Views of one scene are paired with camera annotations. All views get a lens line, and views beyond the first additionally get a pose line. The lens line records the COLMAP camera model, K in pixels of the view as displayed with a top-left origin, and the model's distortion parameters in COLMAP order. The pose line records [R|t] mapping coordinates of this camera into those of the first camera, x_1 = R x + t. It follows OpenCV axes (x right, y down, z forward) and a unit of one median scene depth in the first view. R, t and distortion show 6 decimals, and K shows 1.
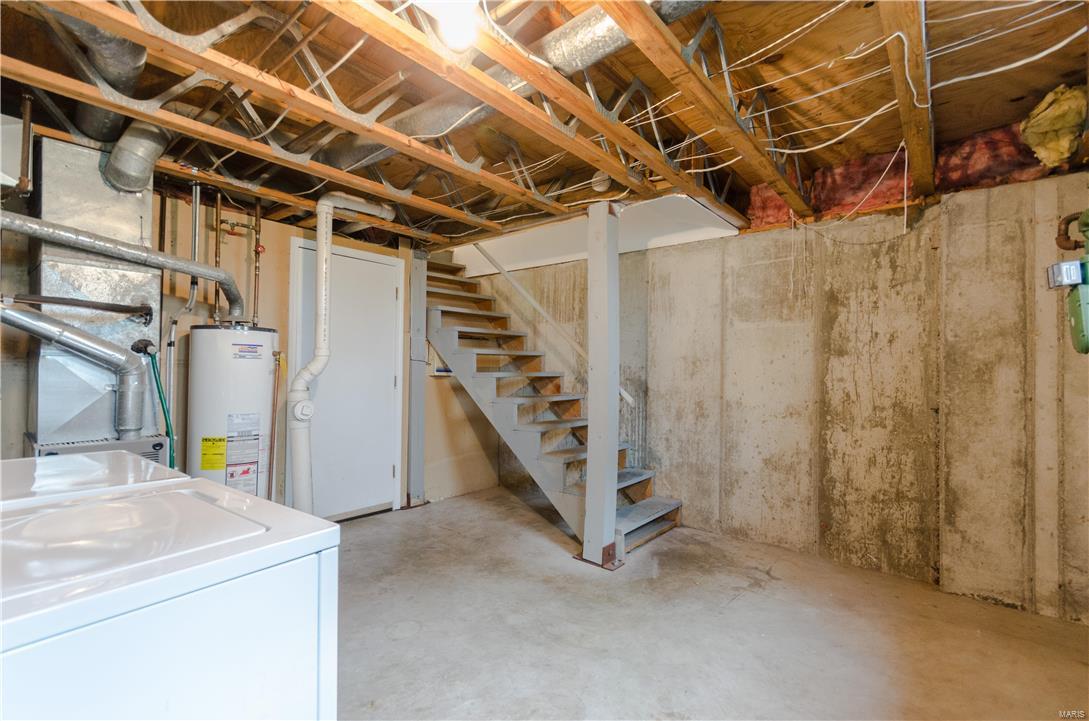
lens RADIAL K [[478.9, 0, 549.2], [0, 478.9, 365.4], [0, 0, 1]] dist [0.003089, 0.000398]
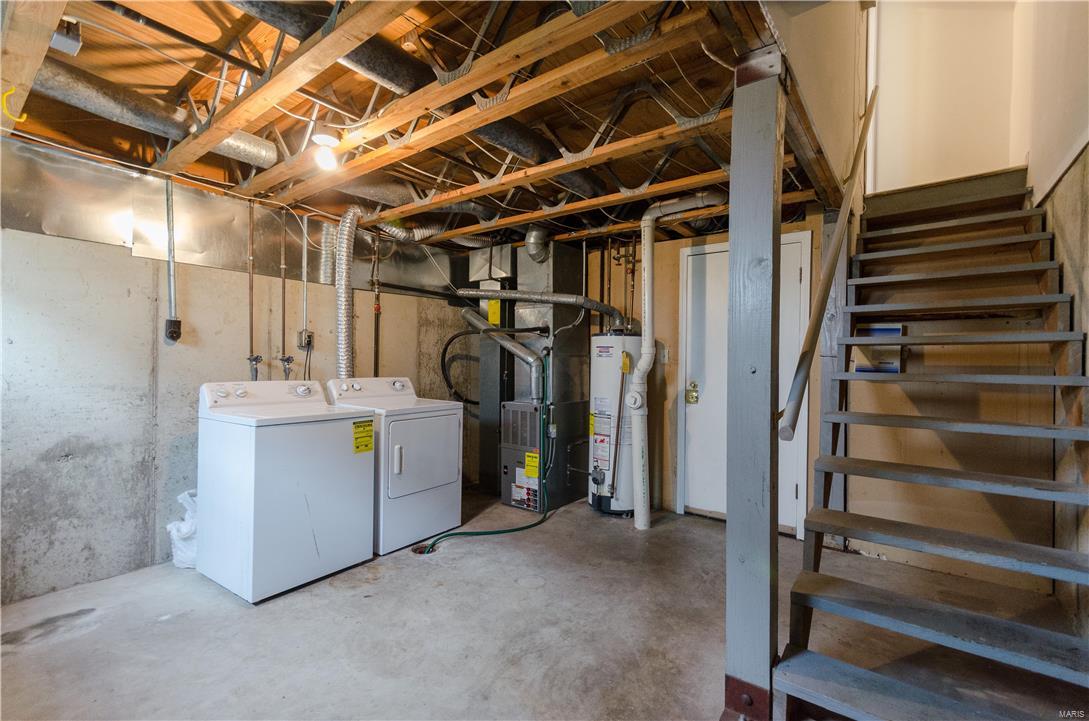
lens RADIAL K [[478.9, 0, 549.2], [0, 478.9, 365.4], [0, 0, 1]] dist [0.003089, 0.000398]
pose [[0.039351, 0.000560, -0.999225, 0.749684], [-0.006161, 0.999981, 0.000318, 0.010328], [0.999206, 0.006143, 0.039354, 0.839974]]
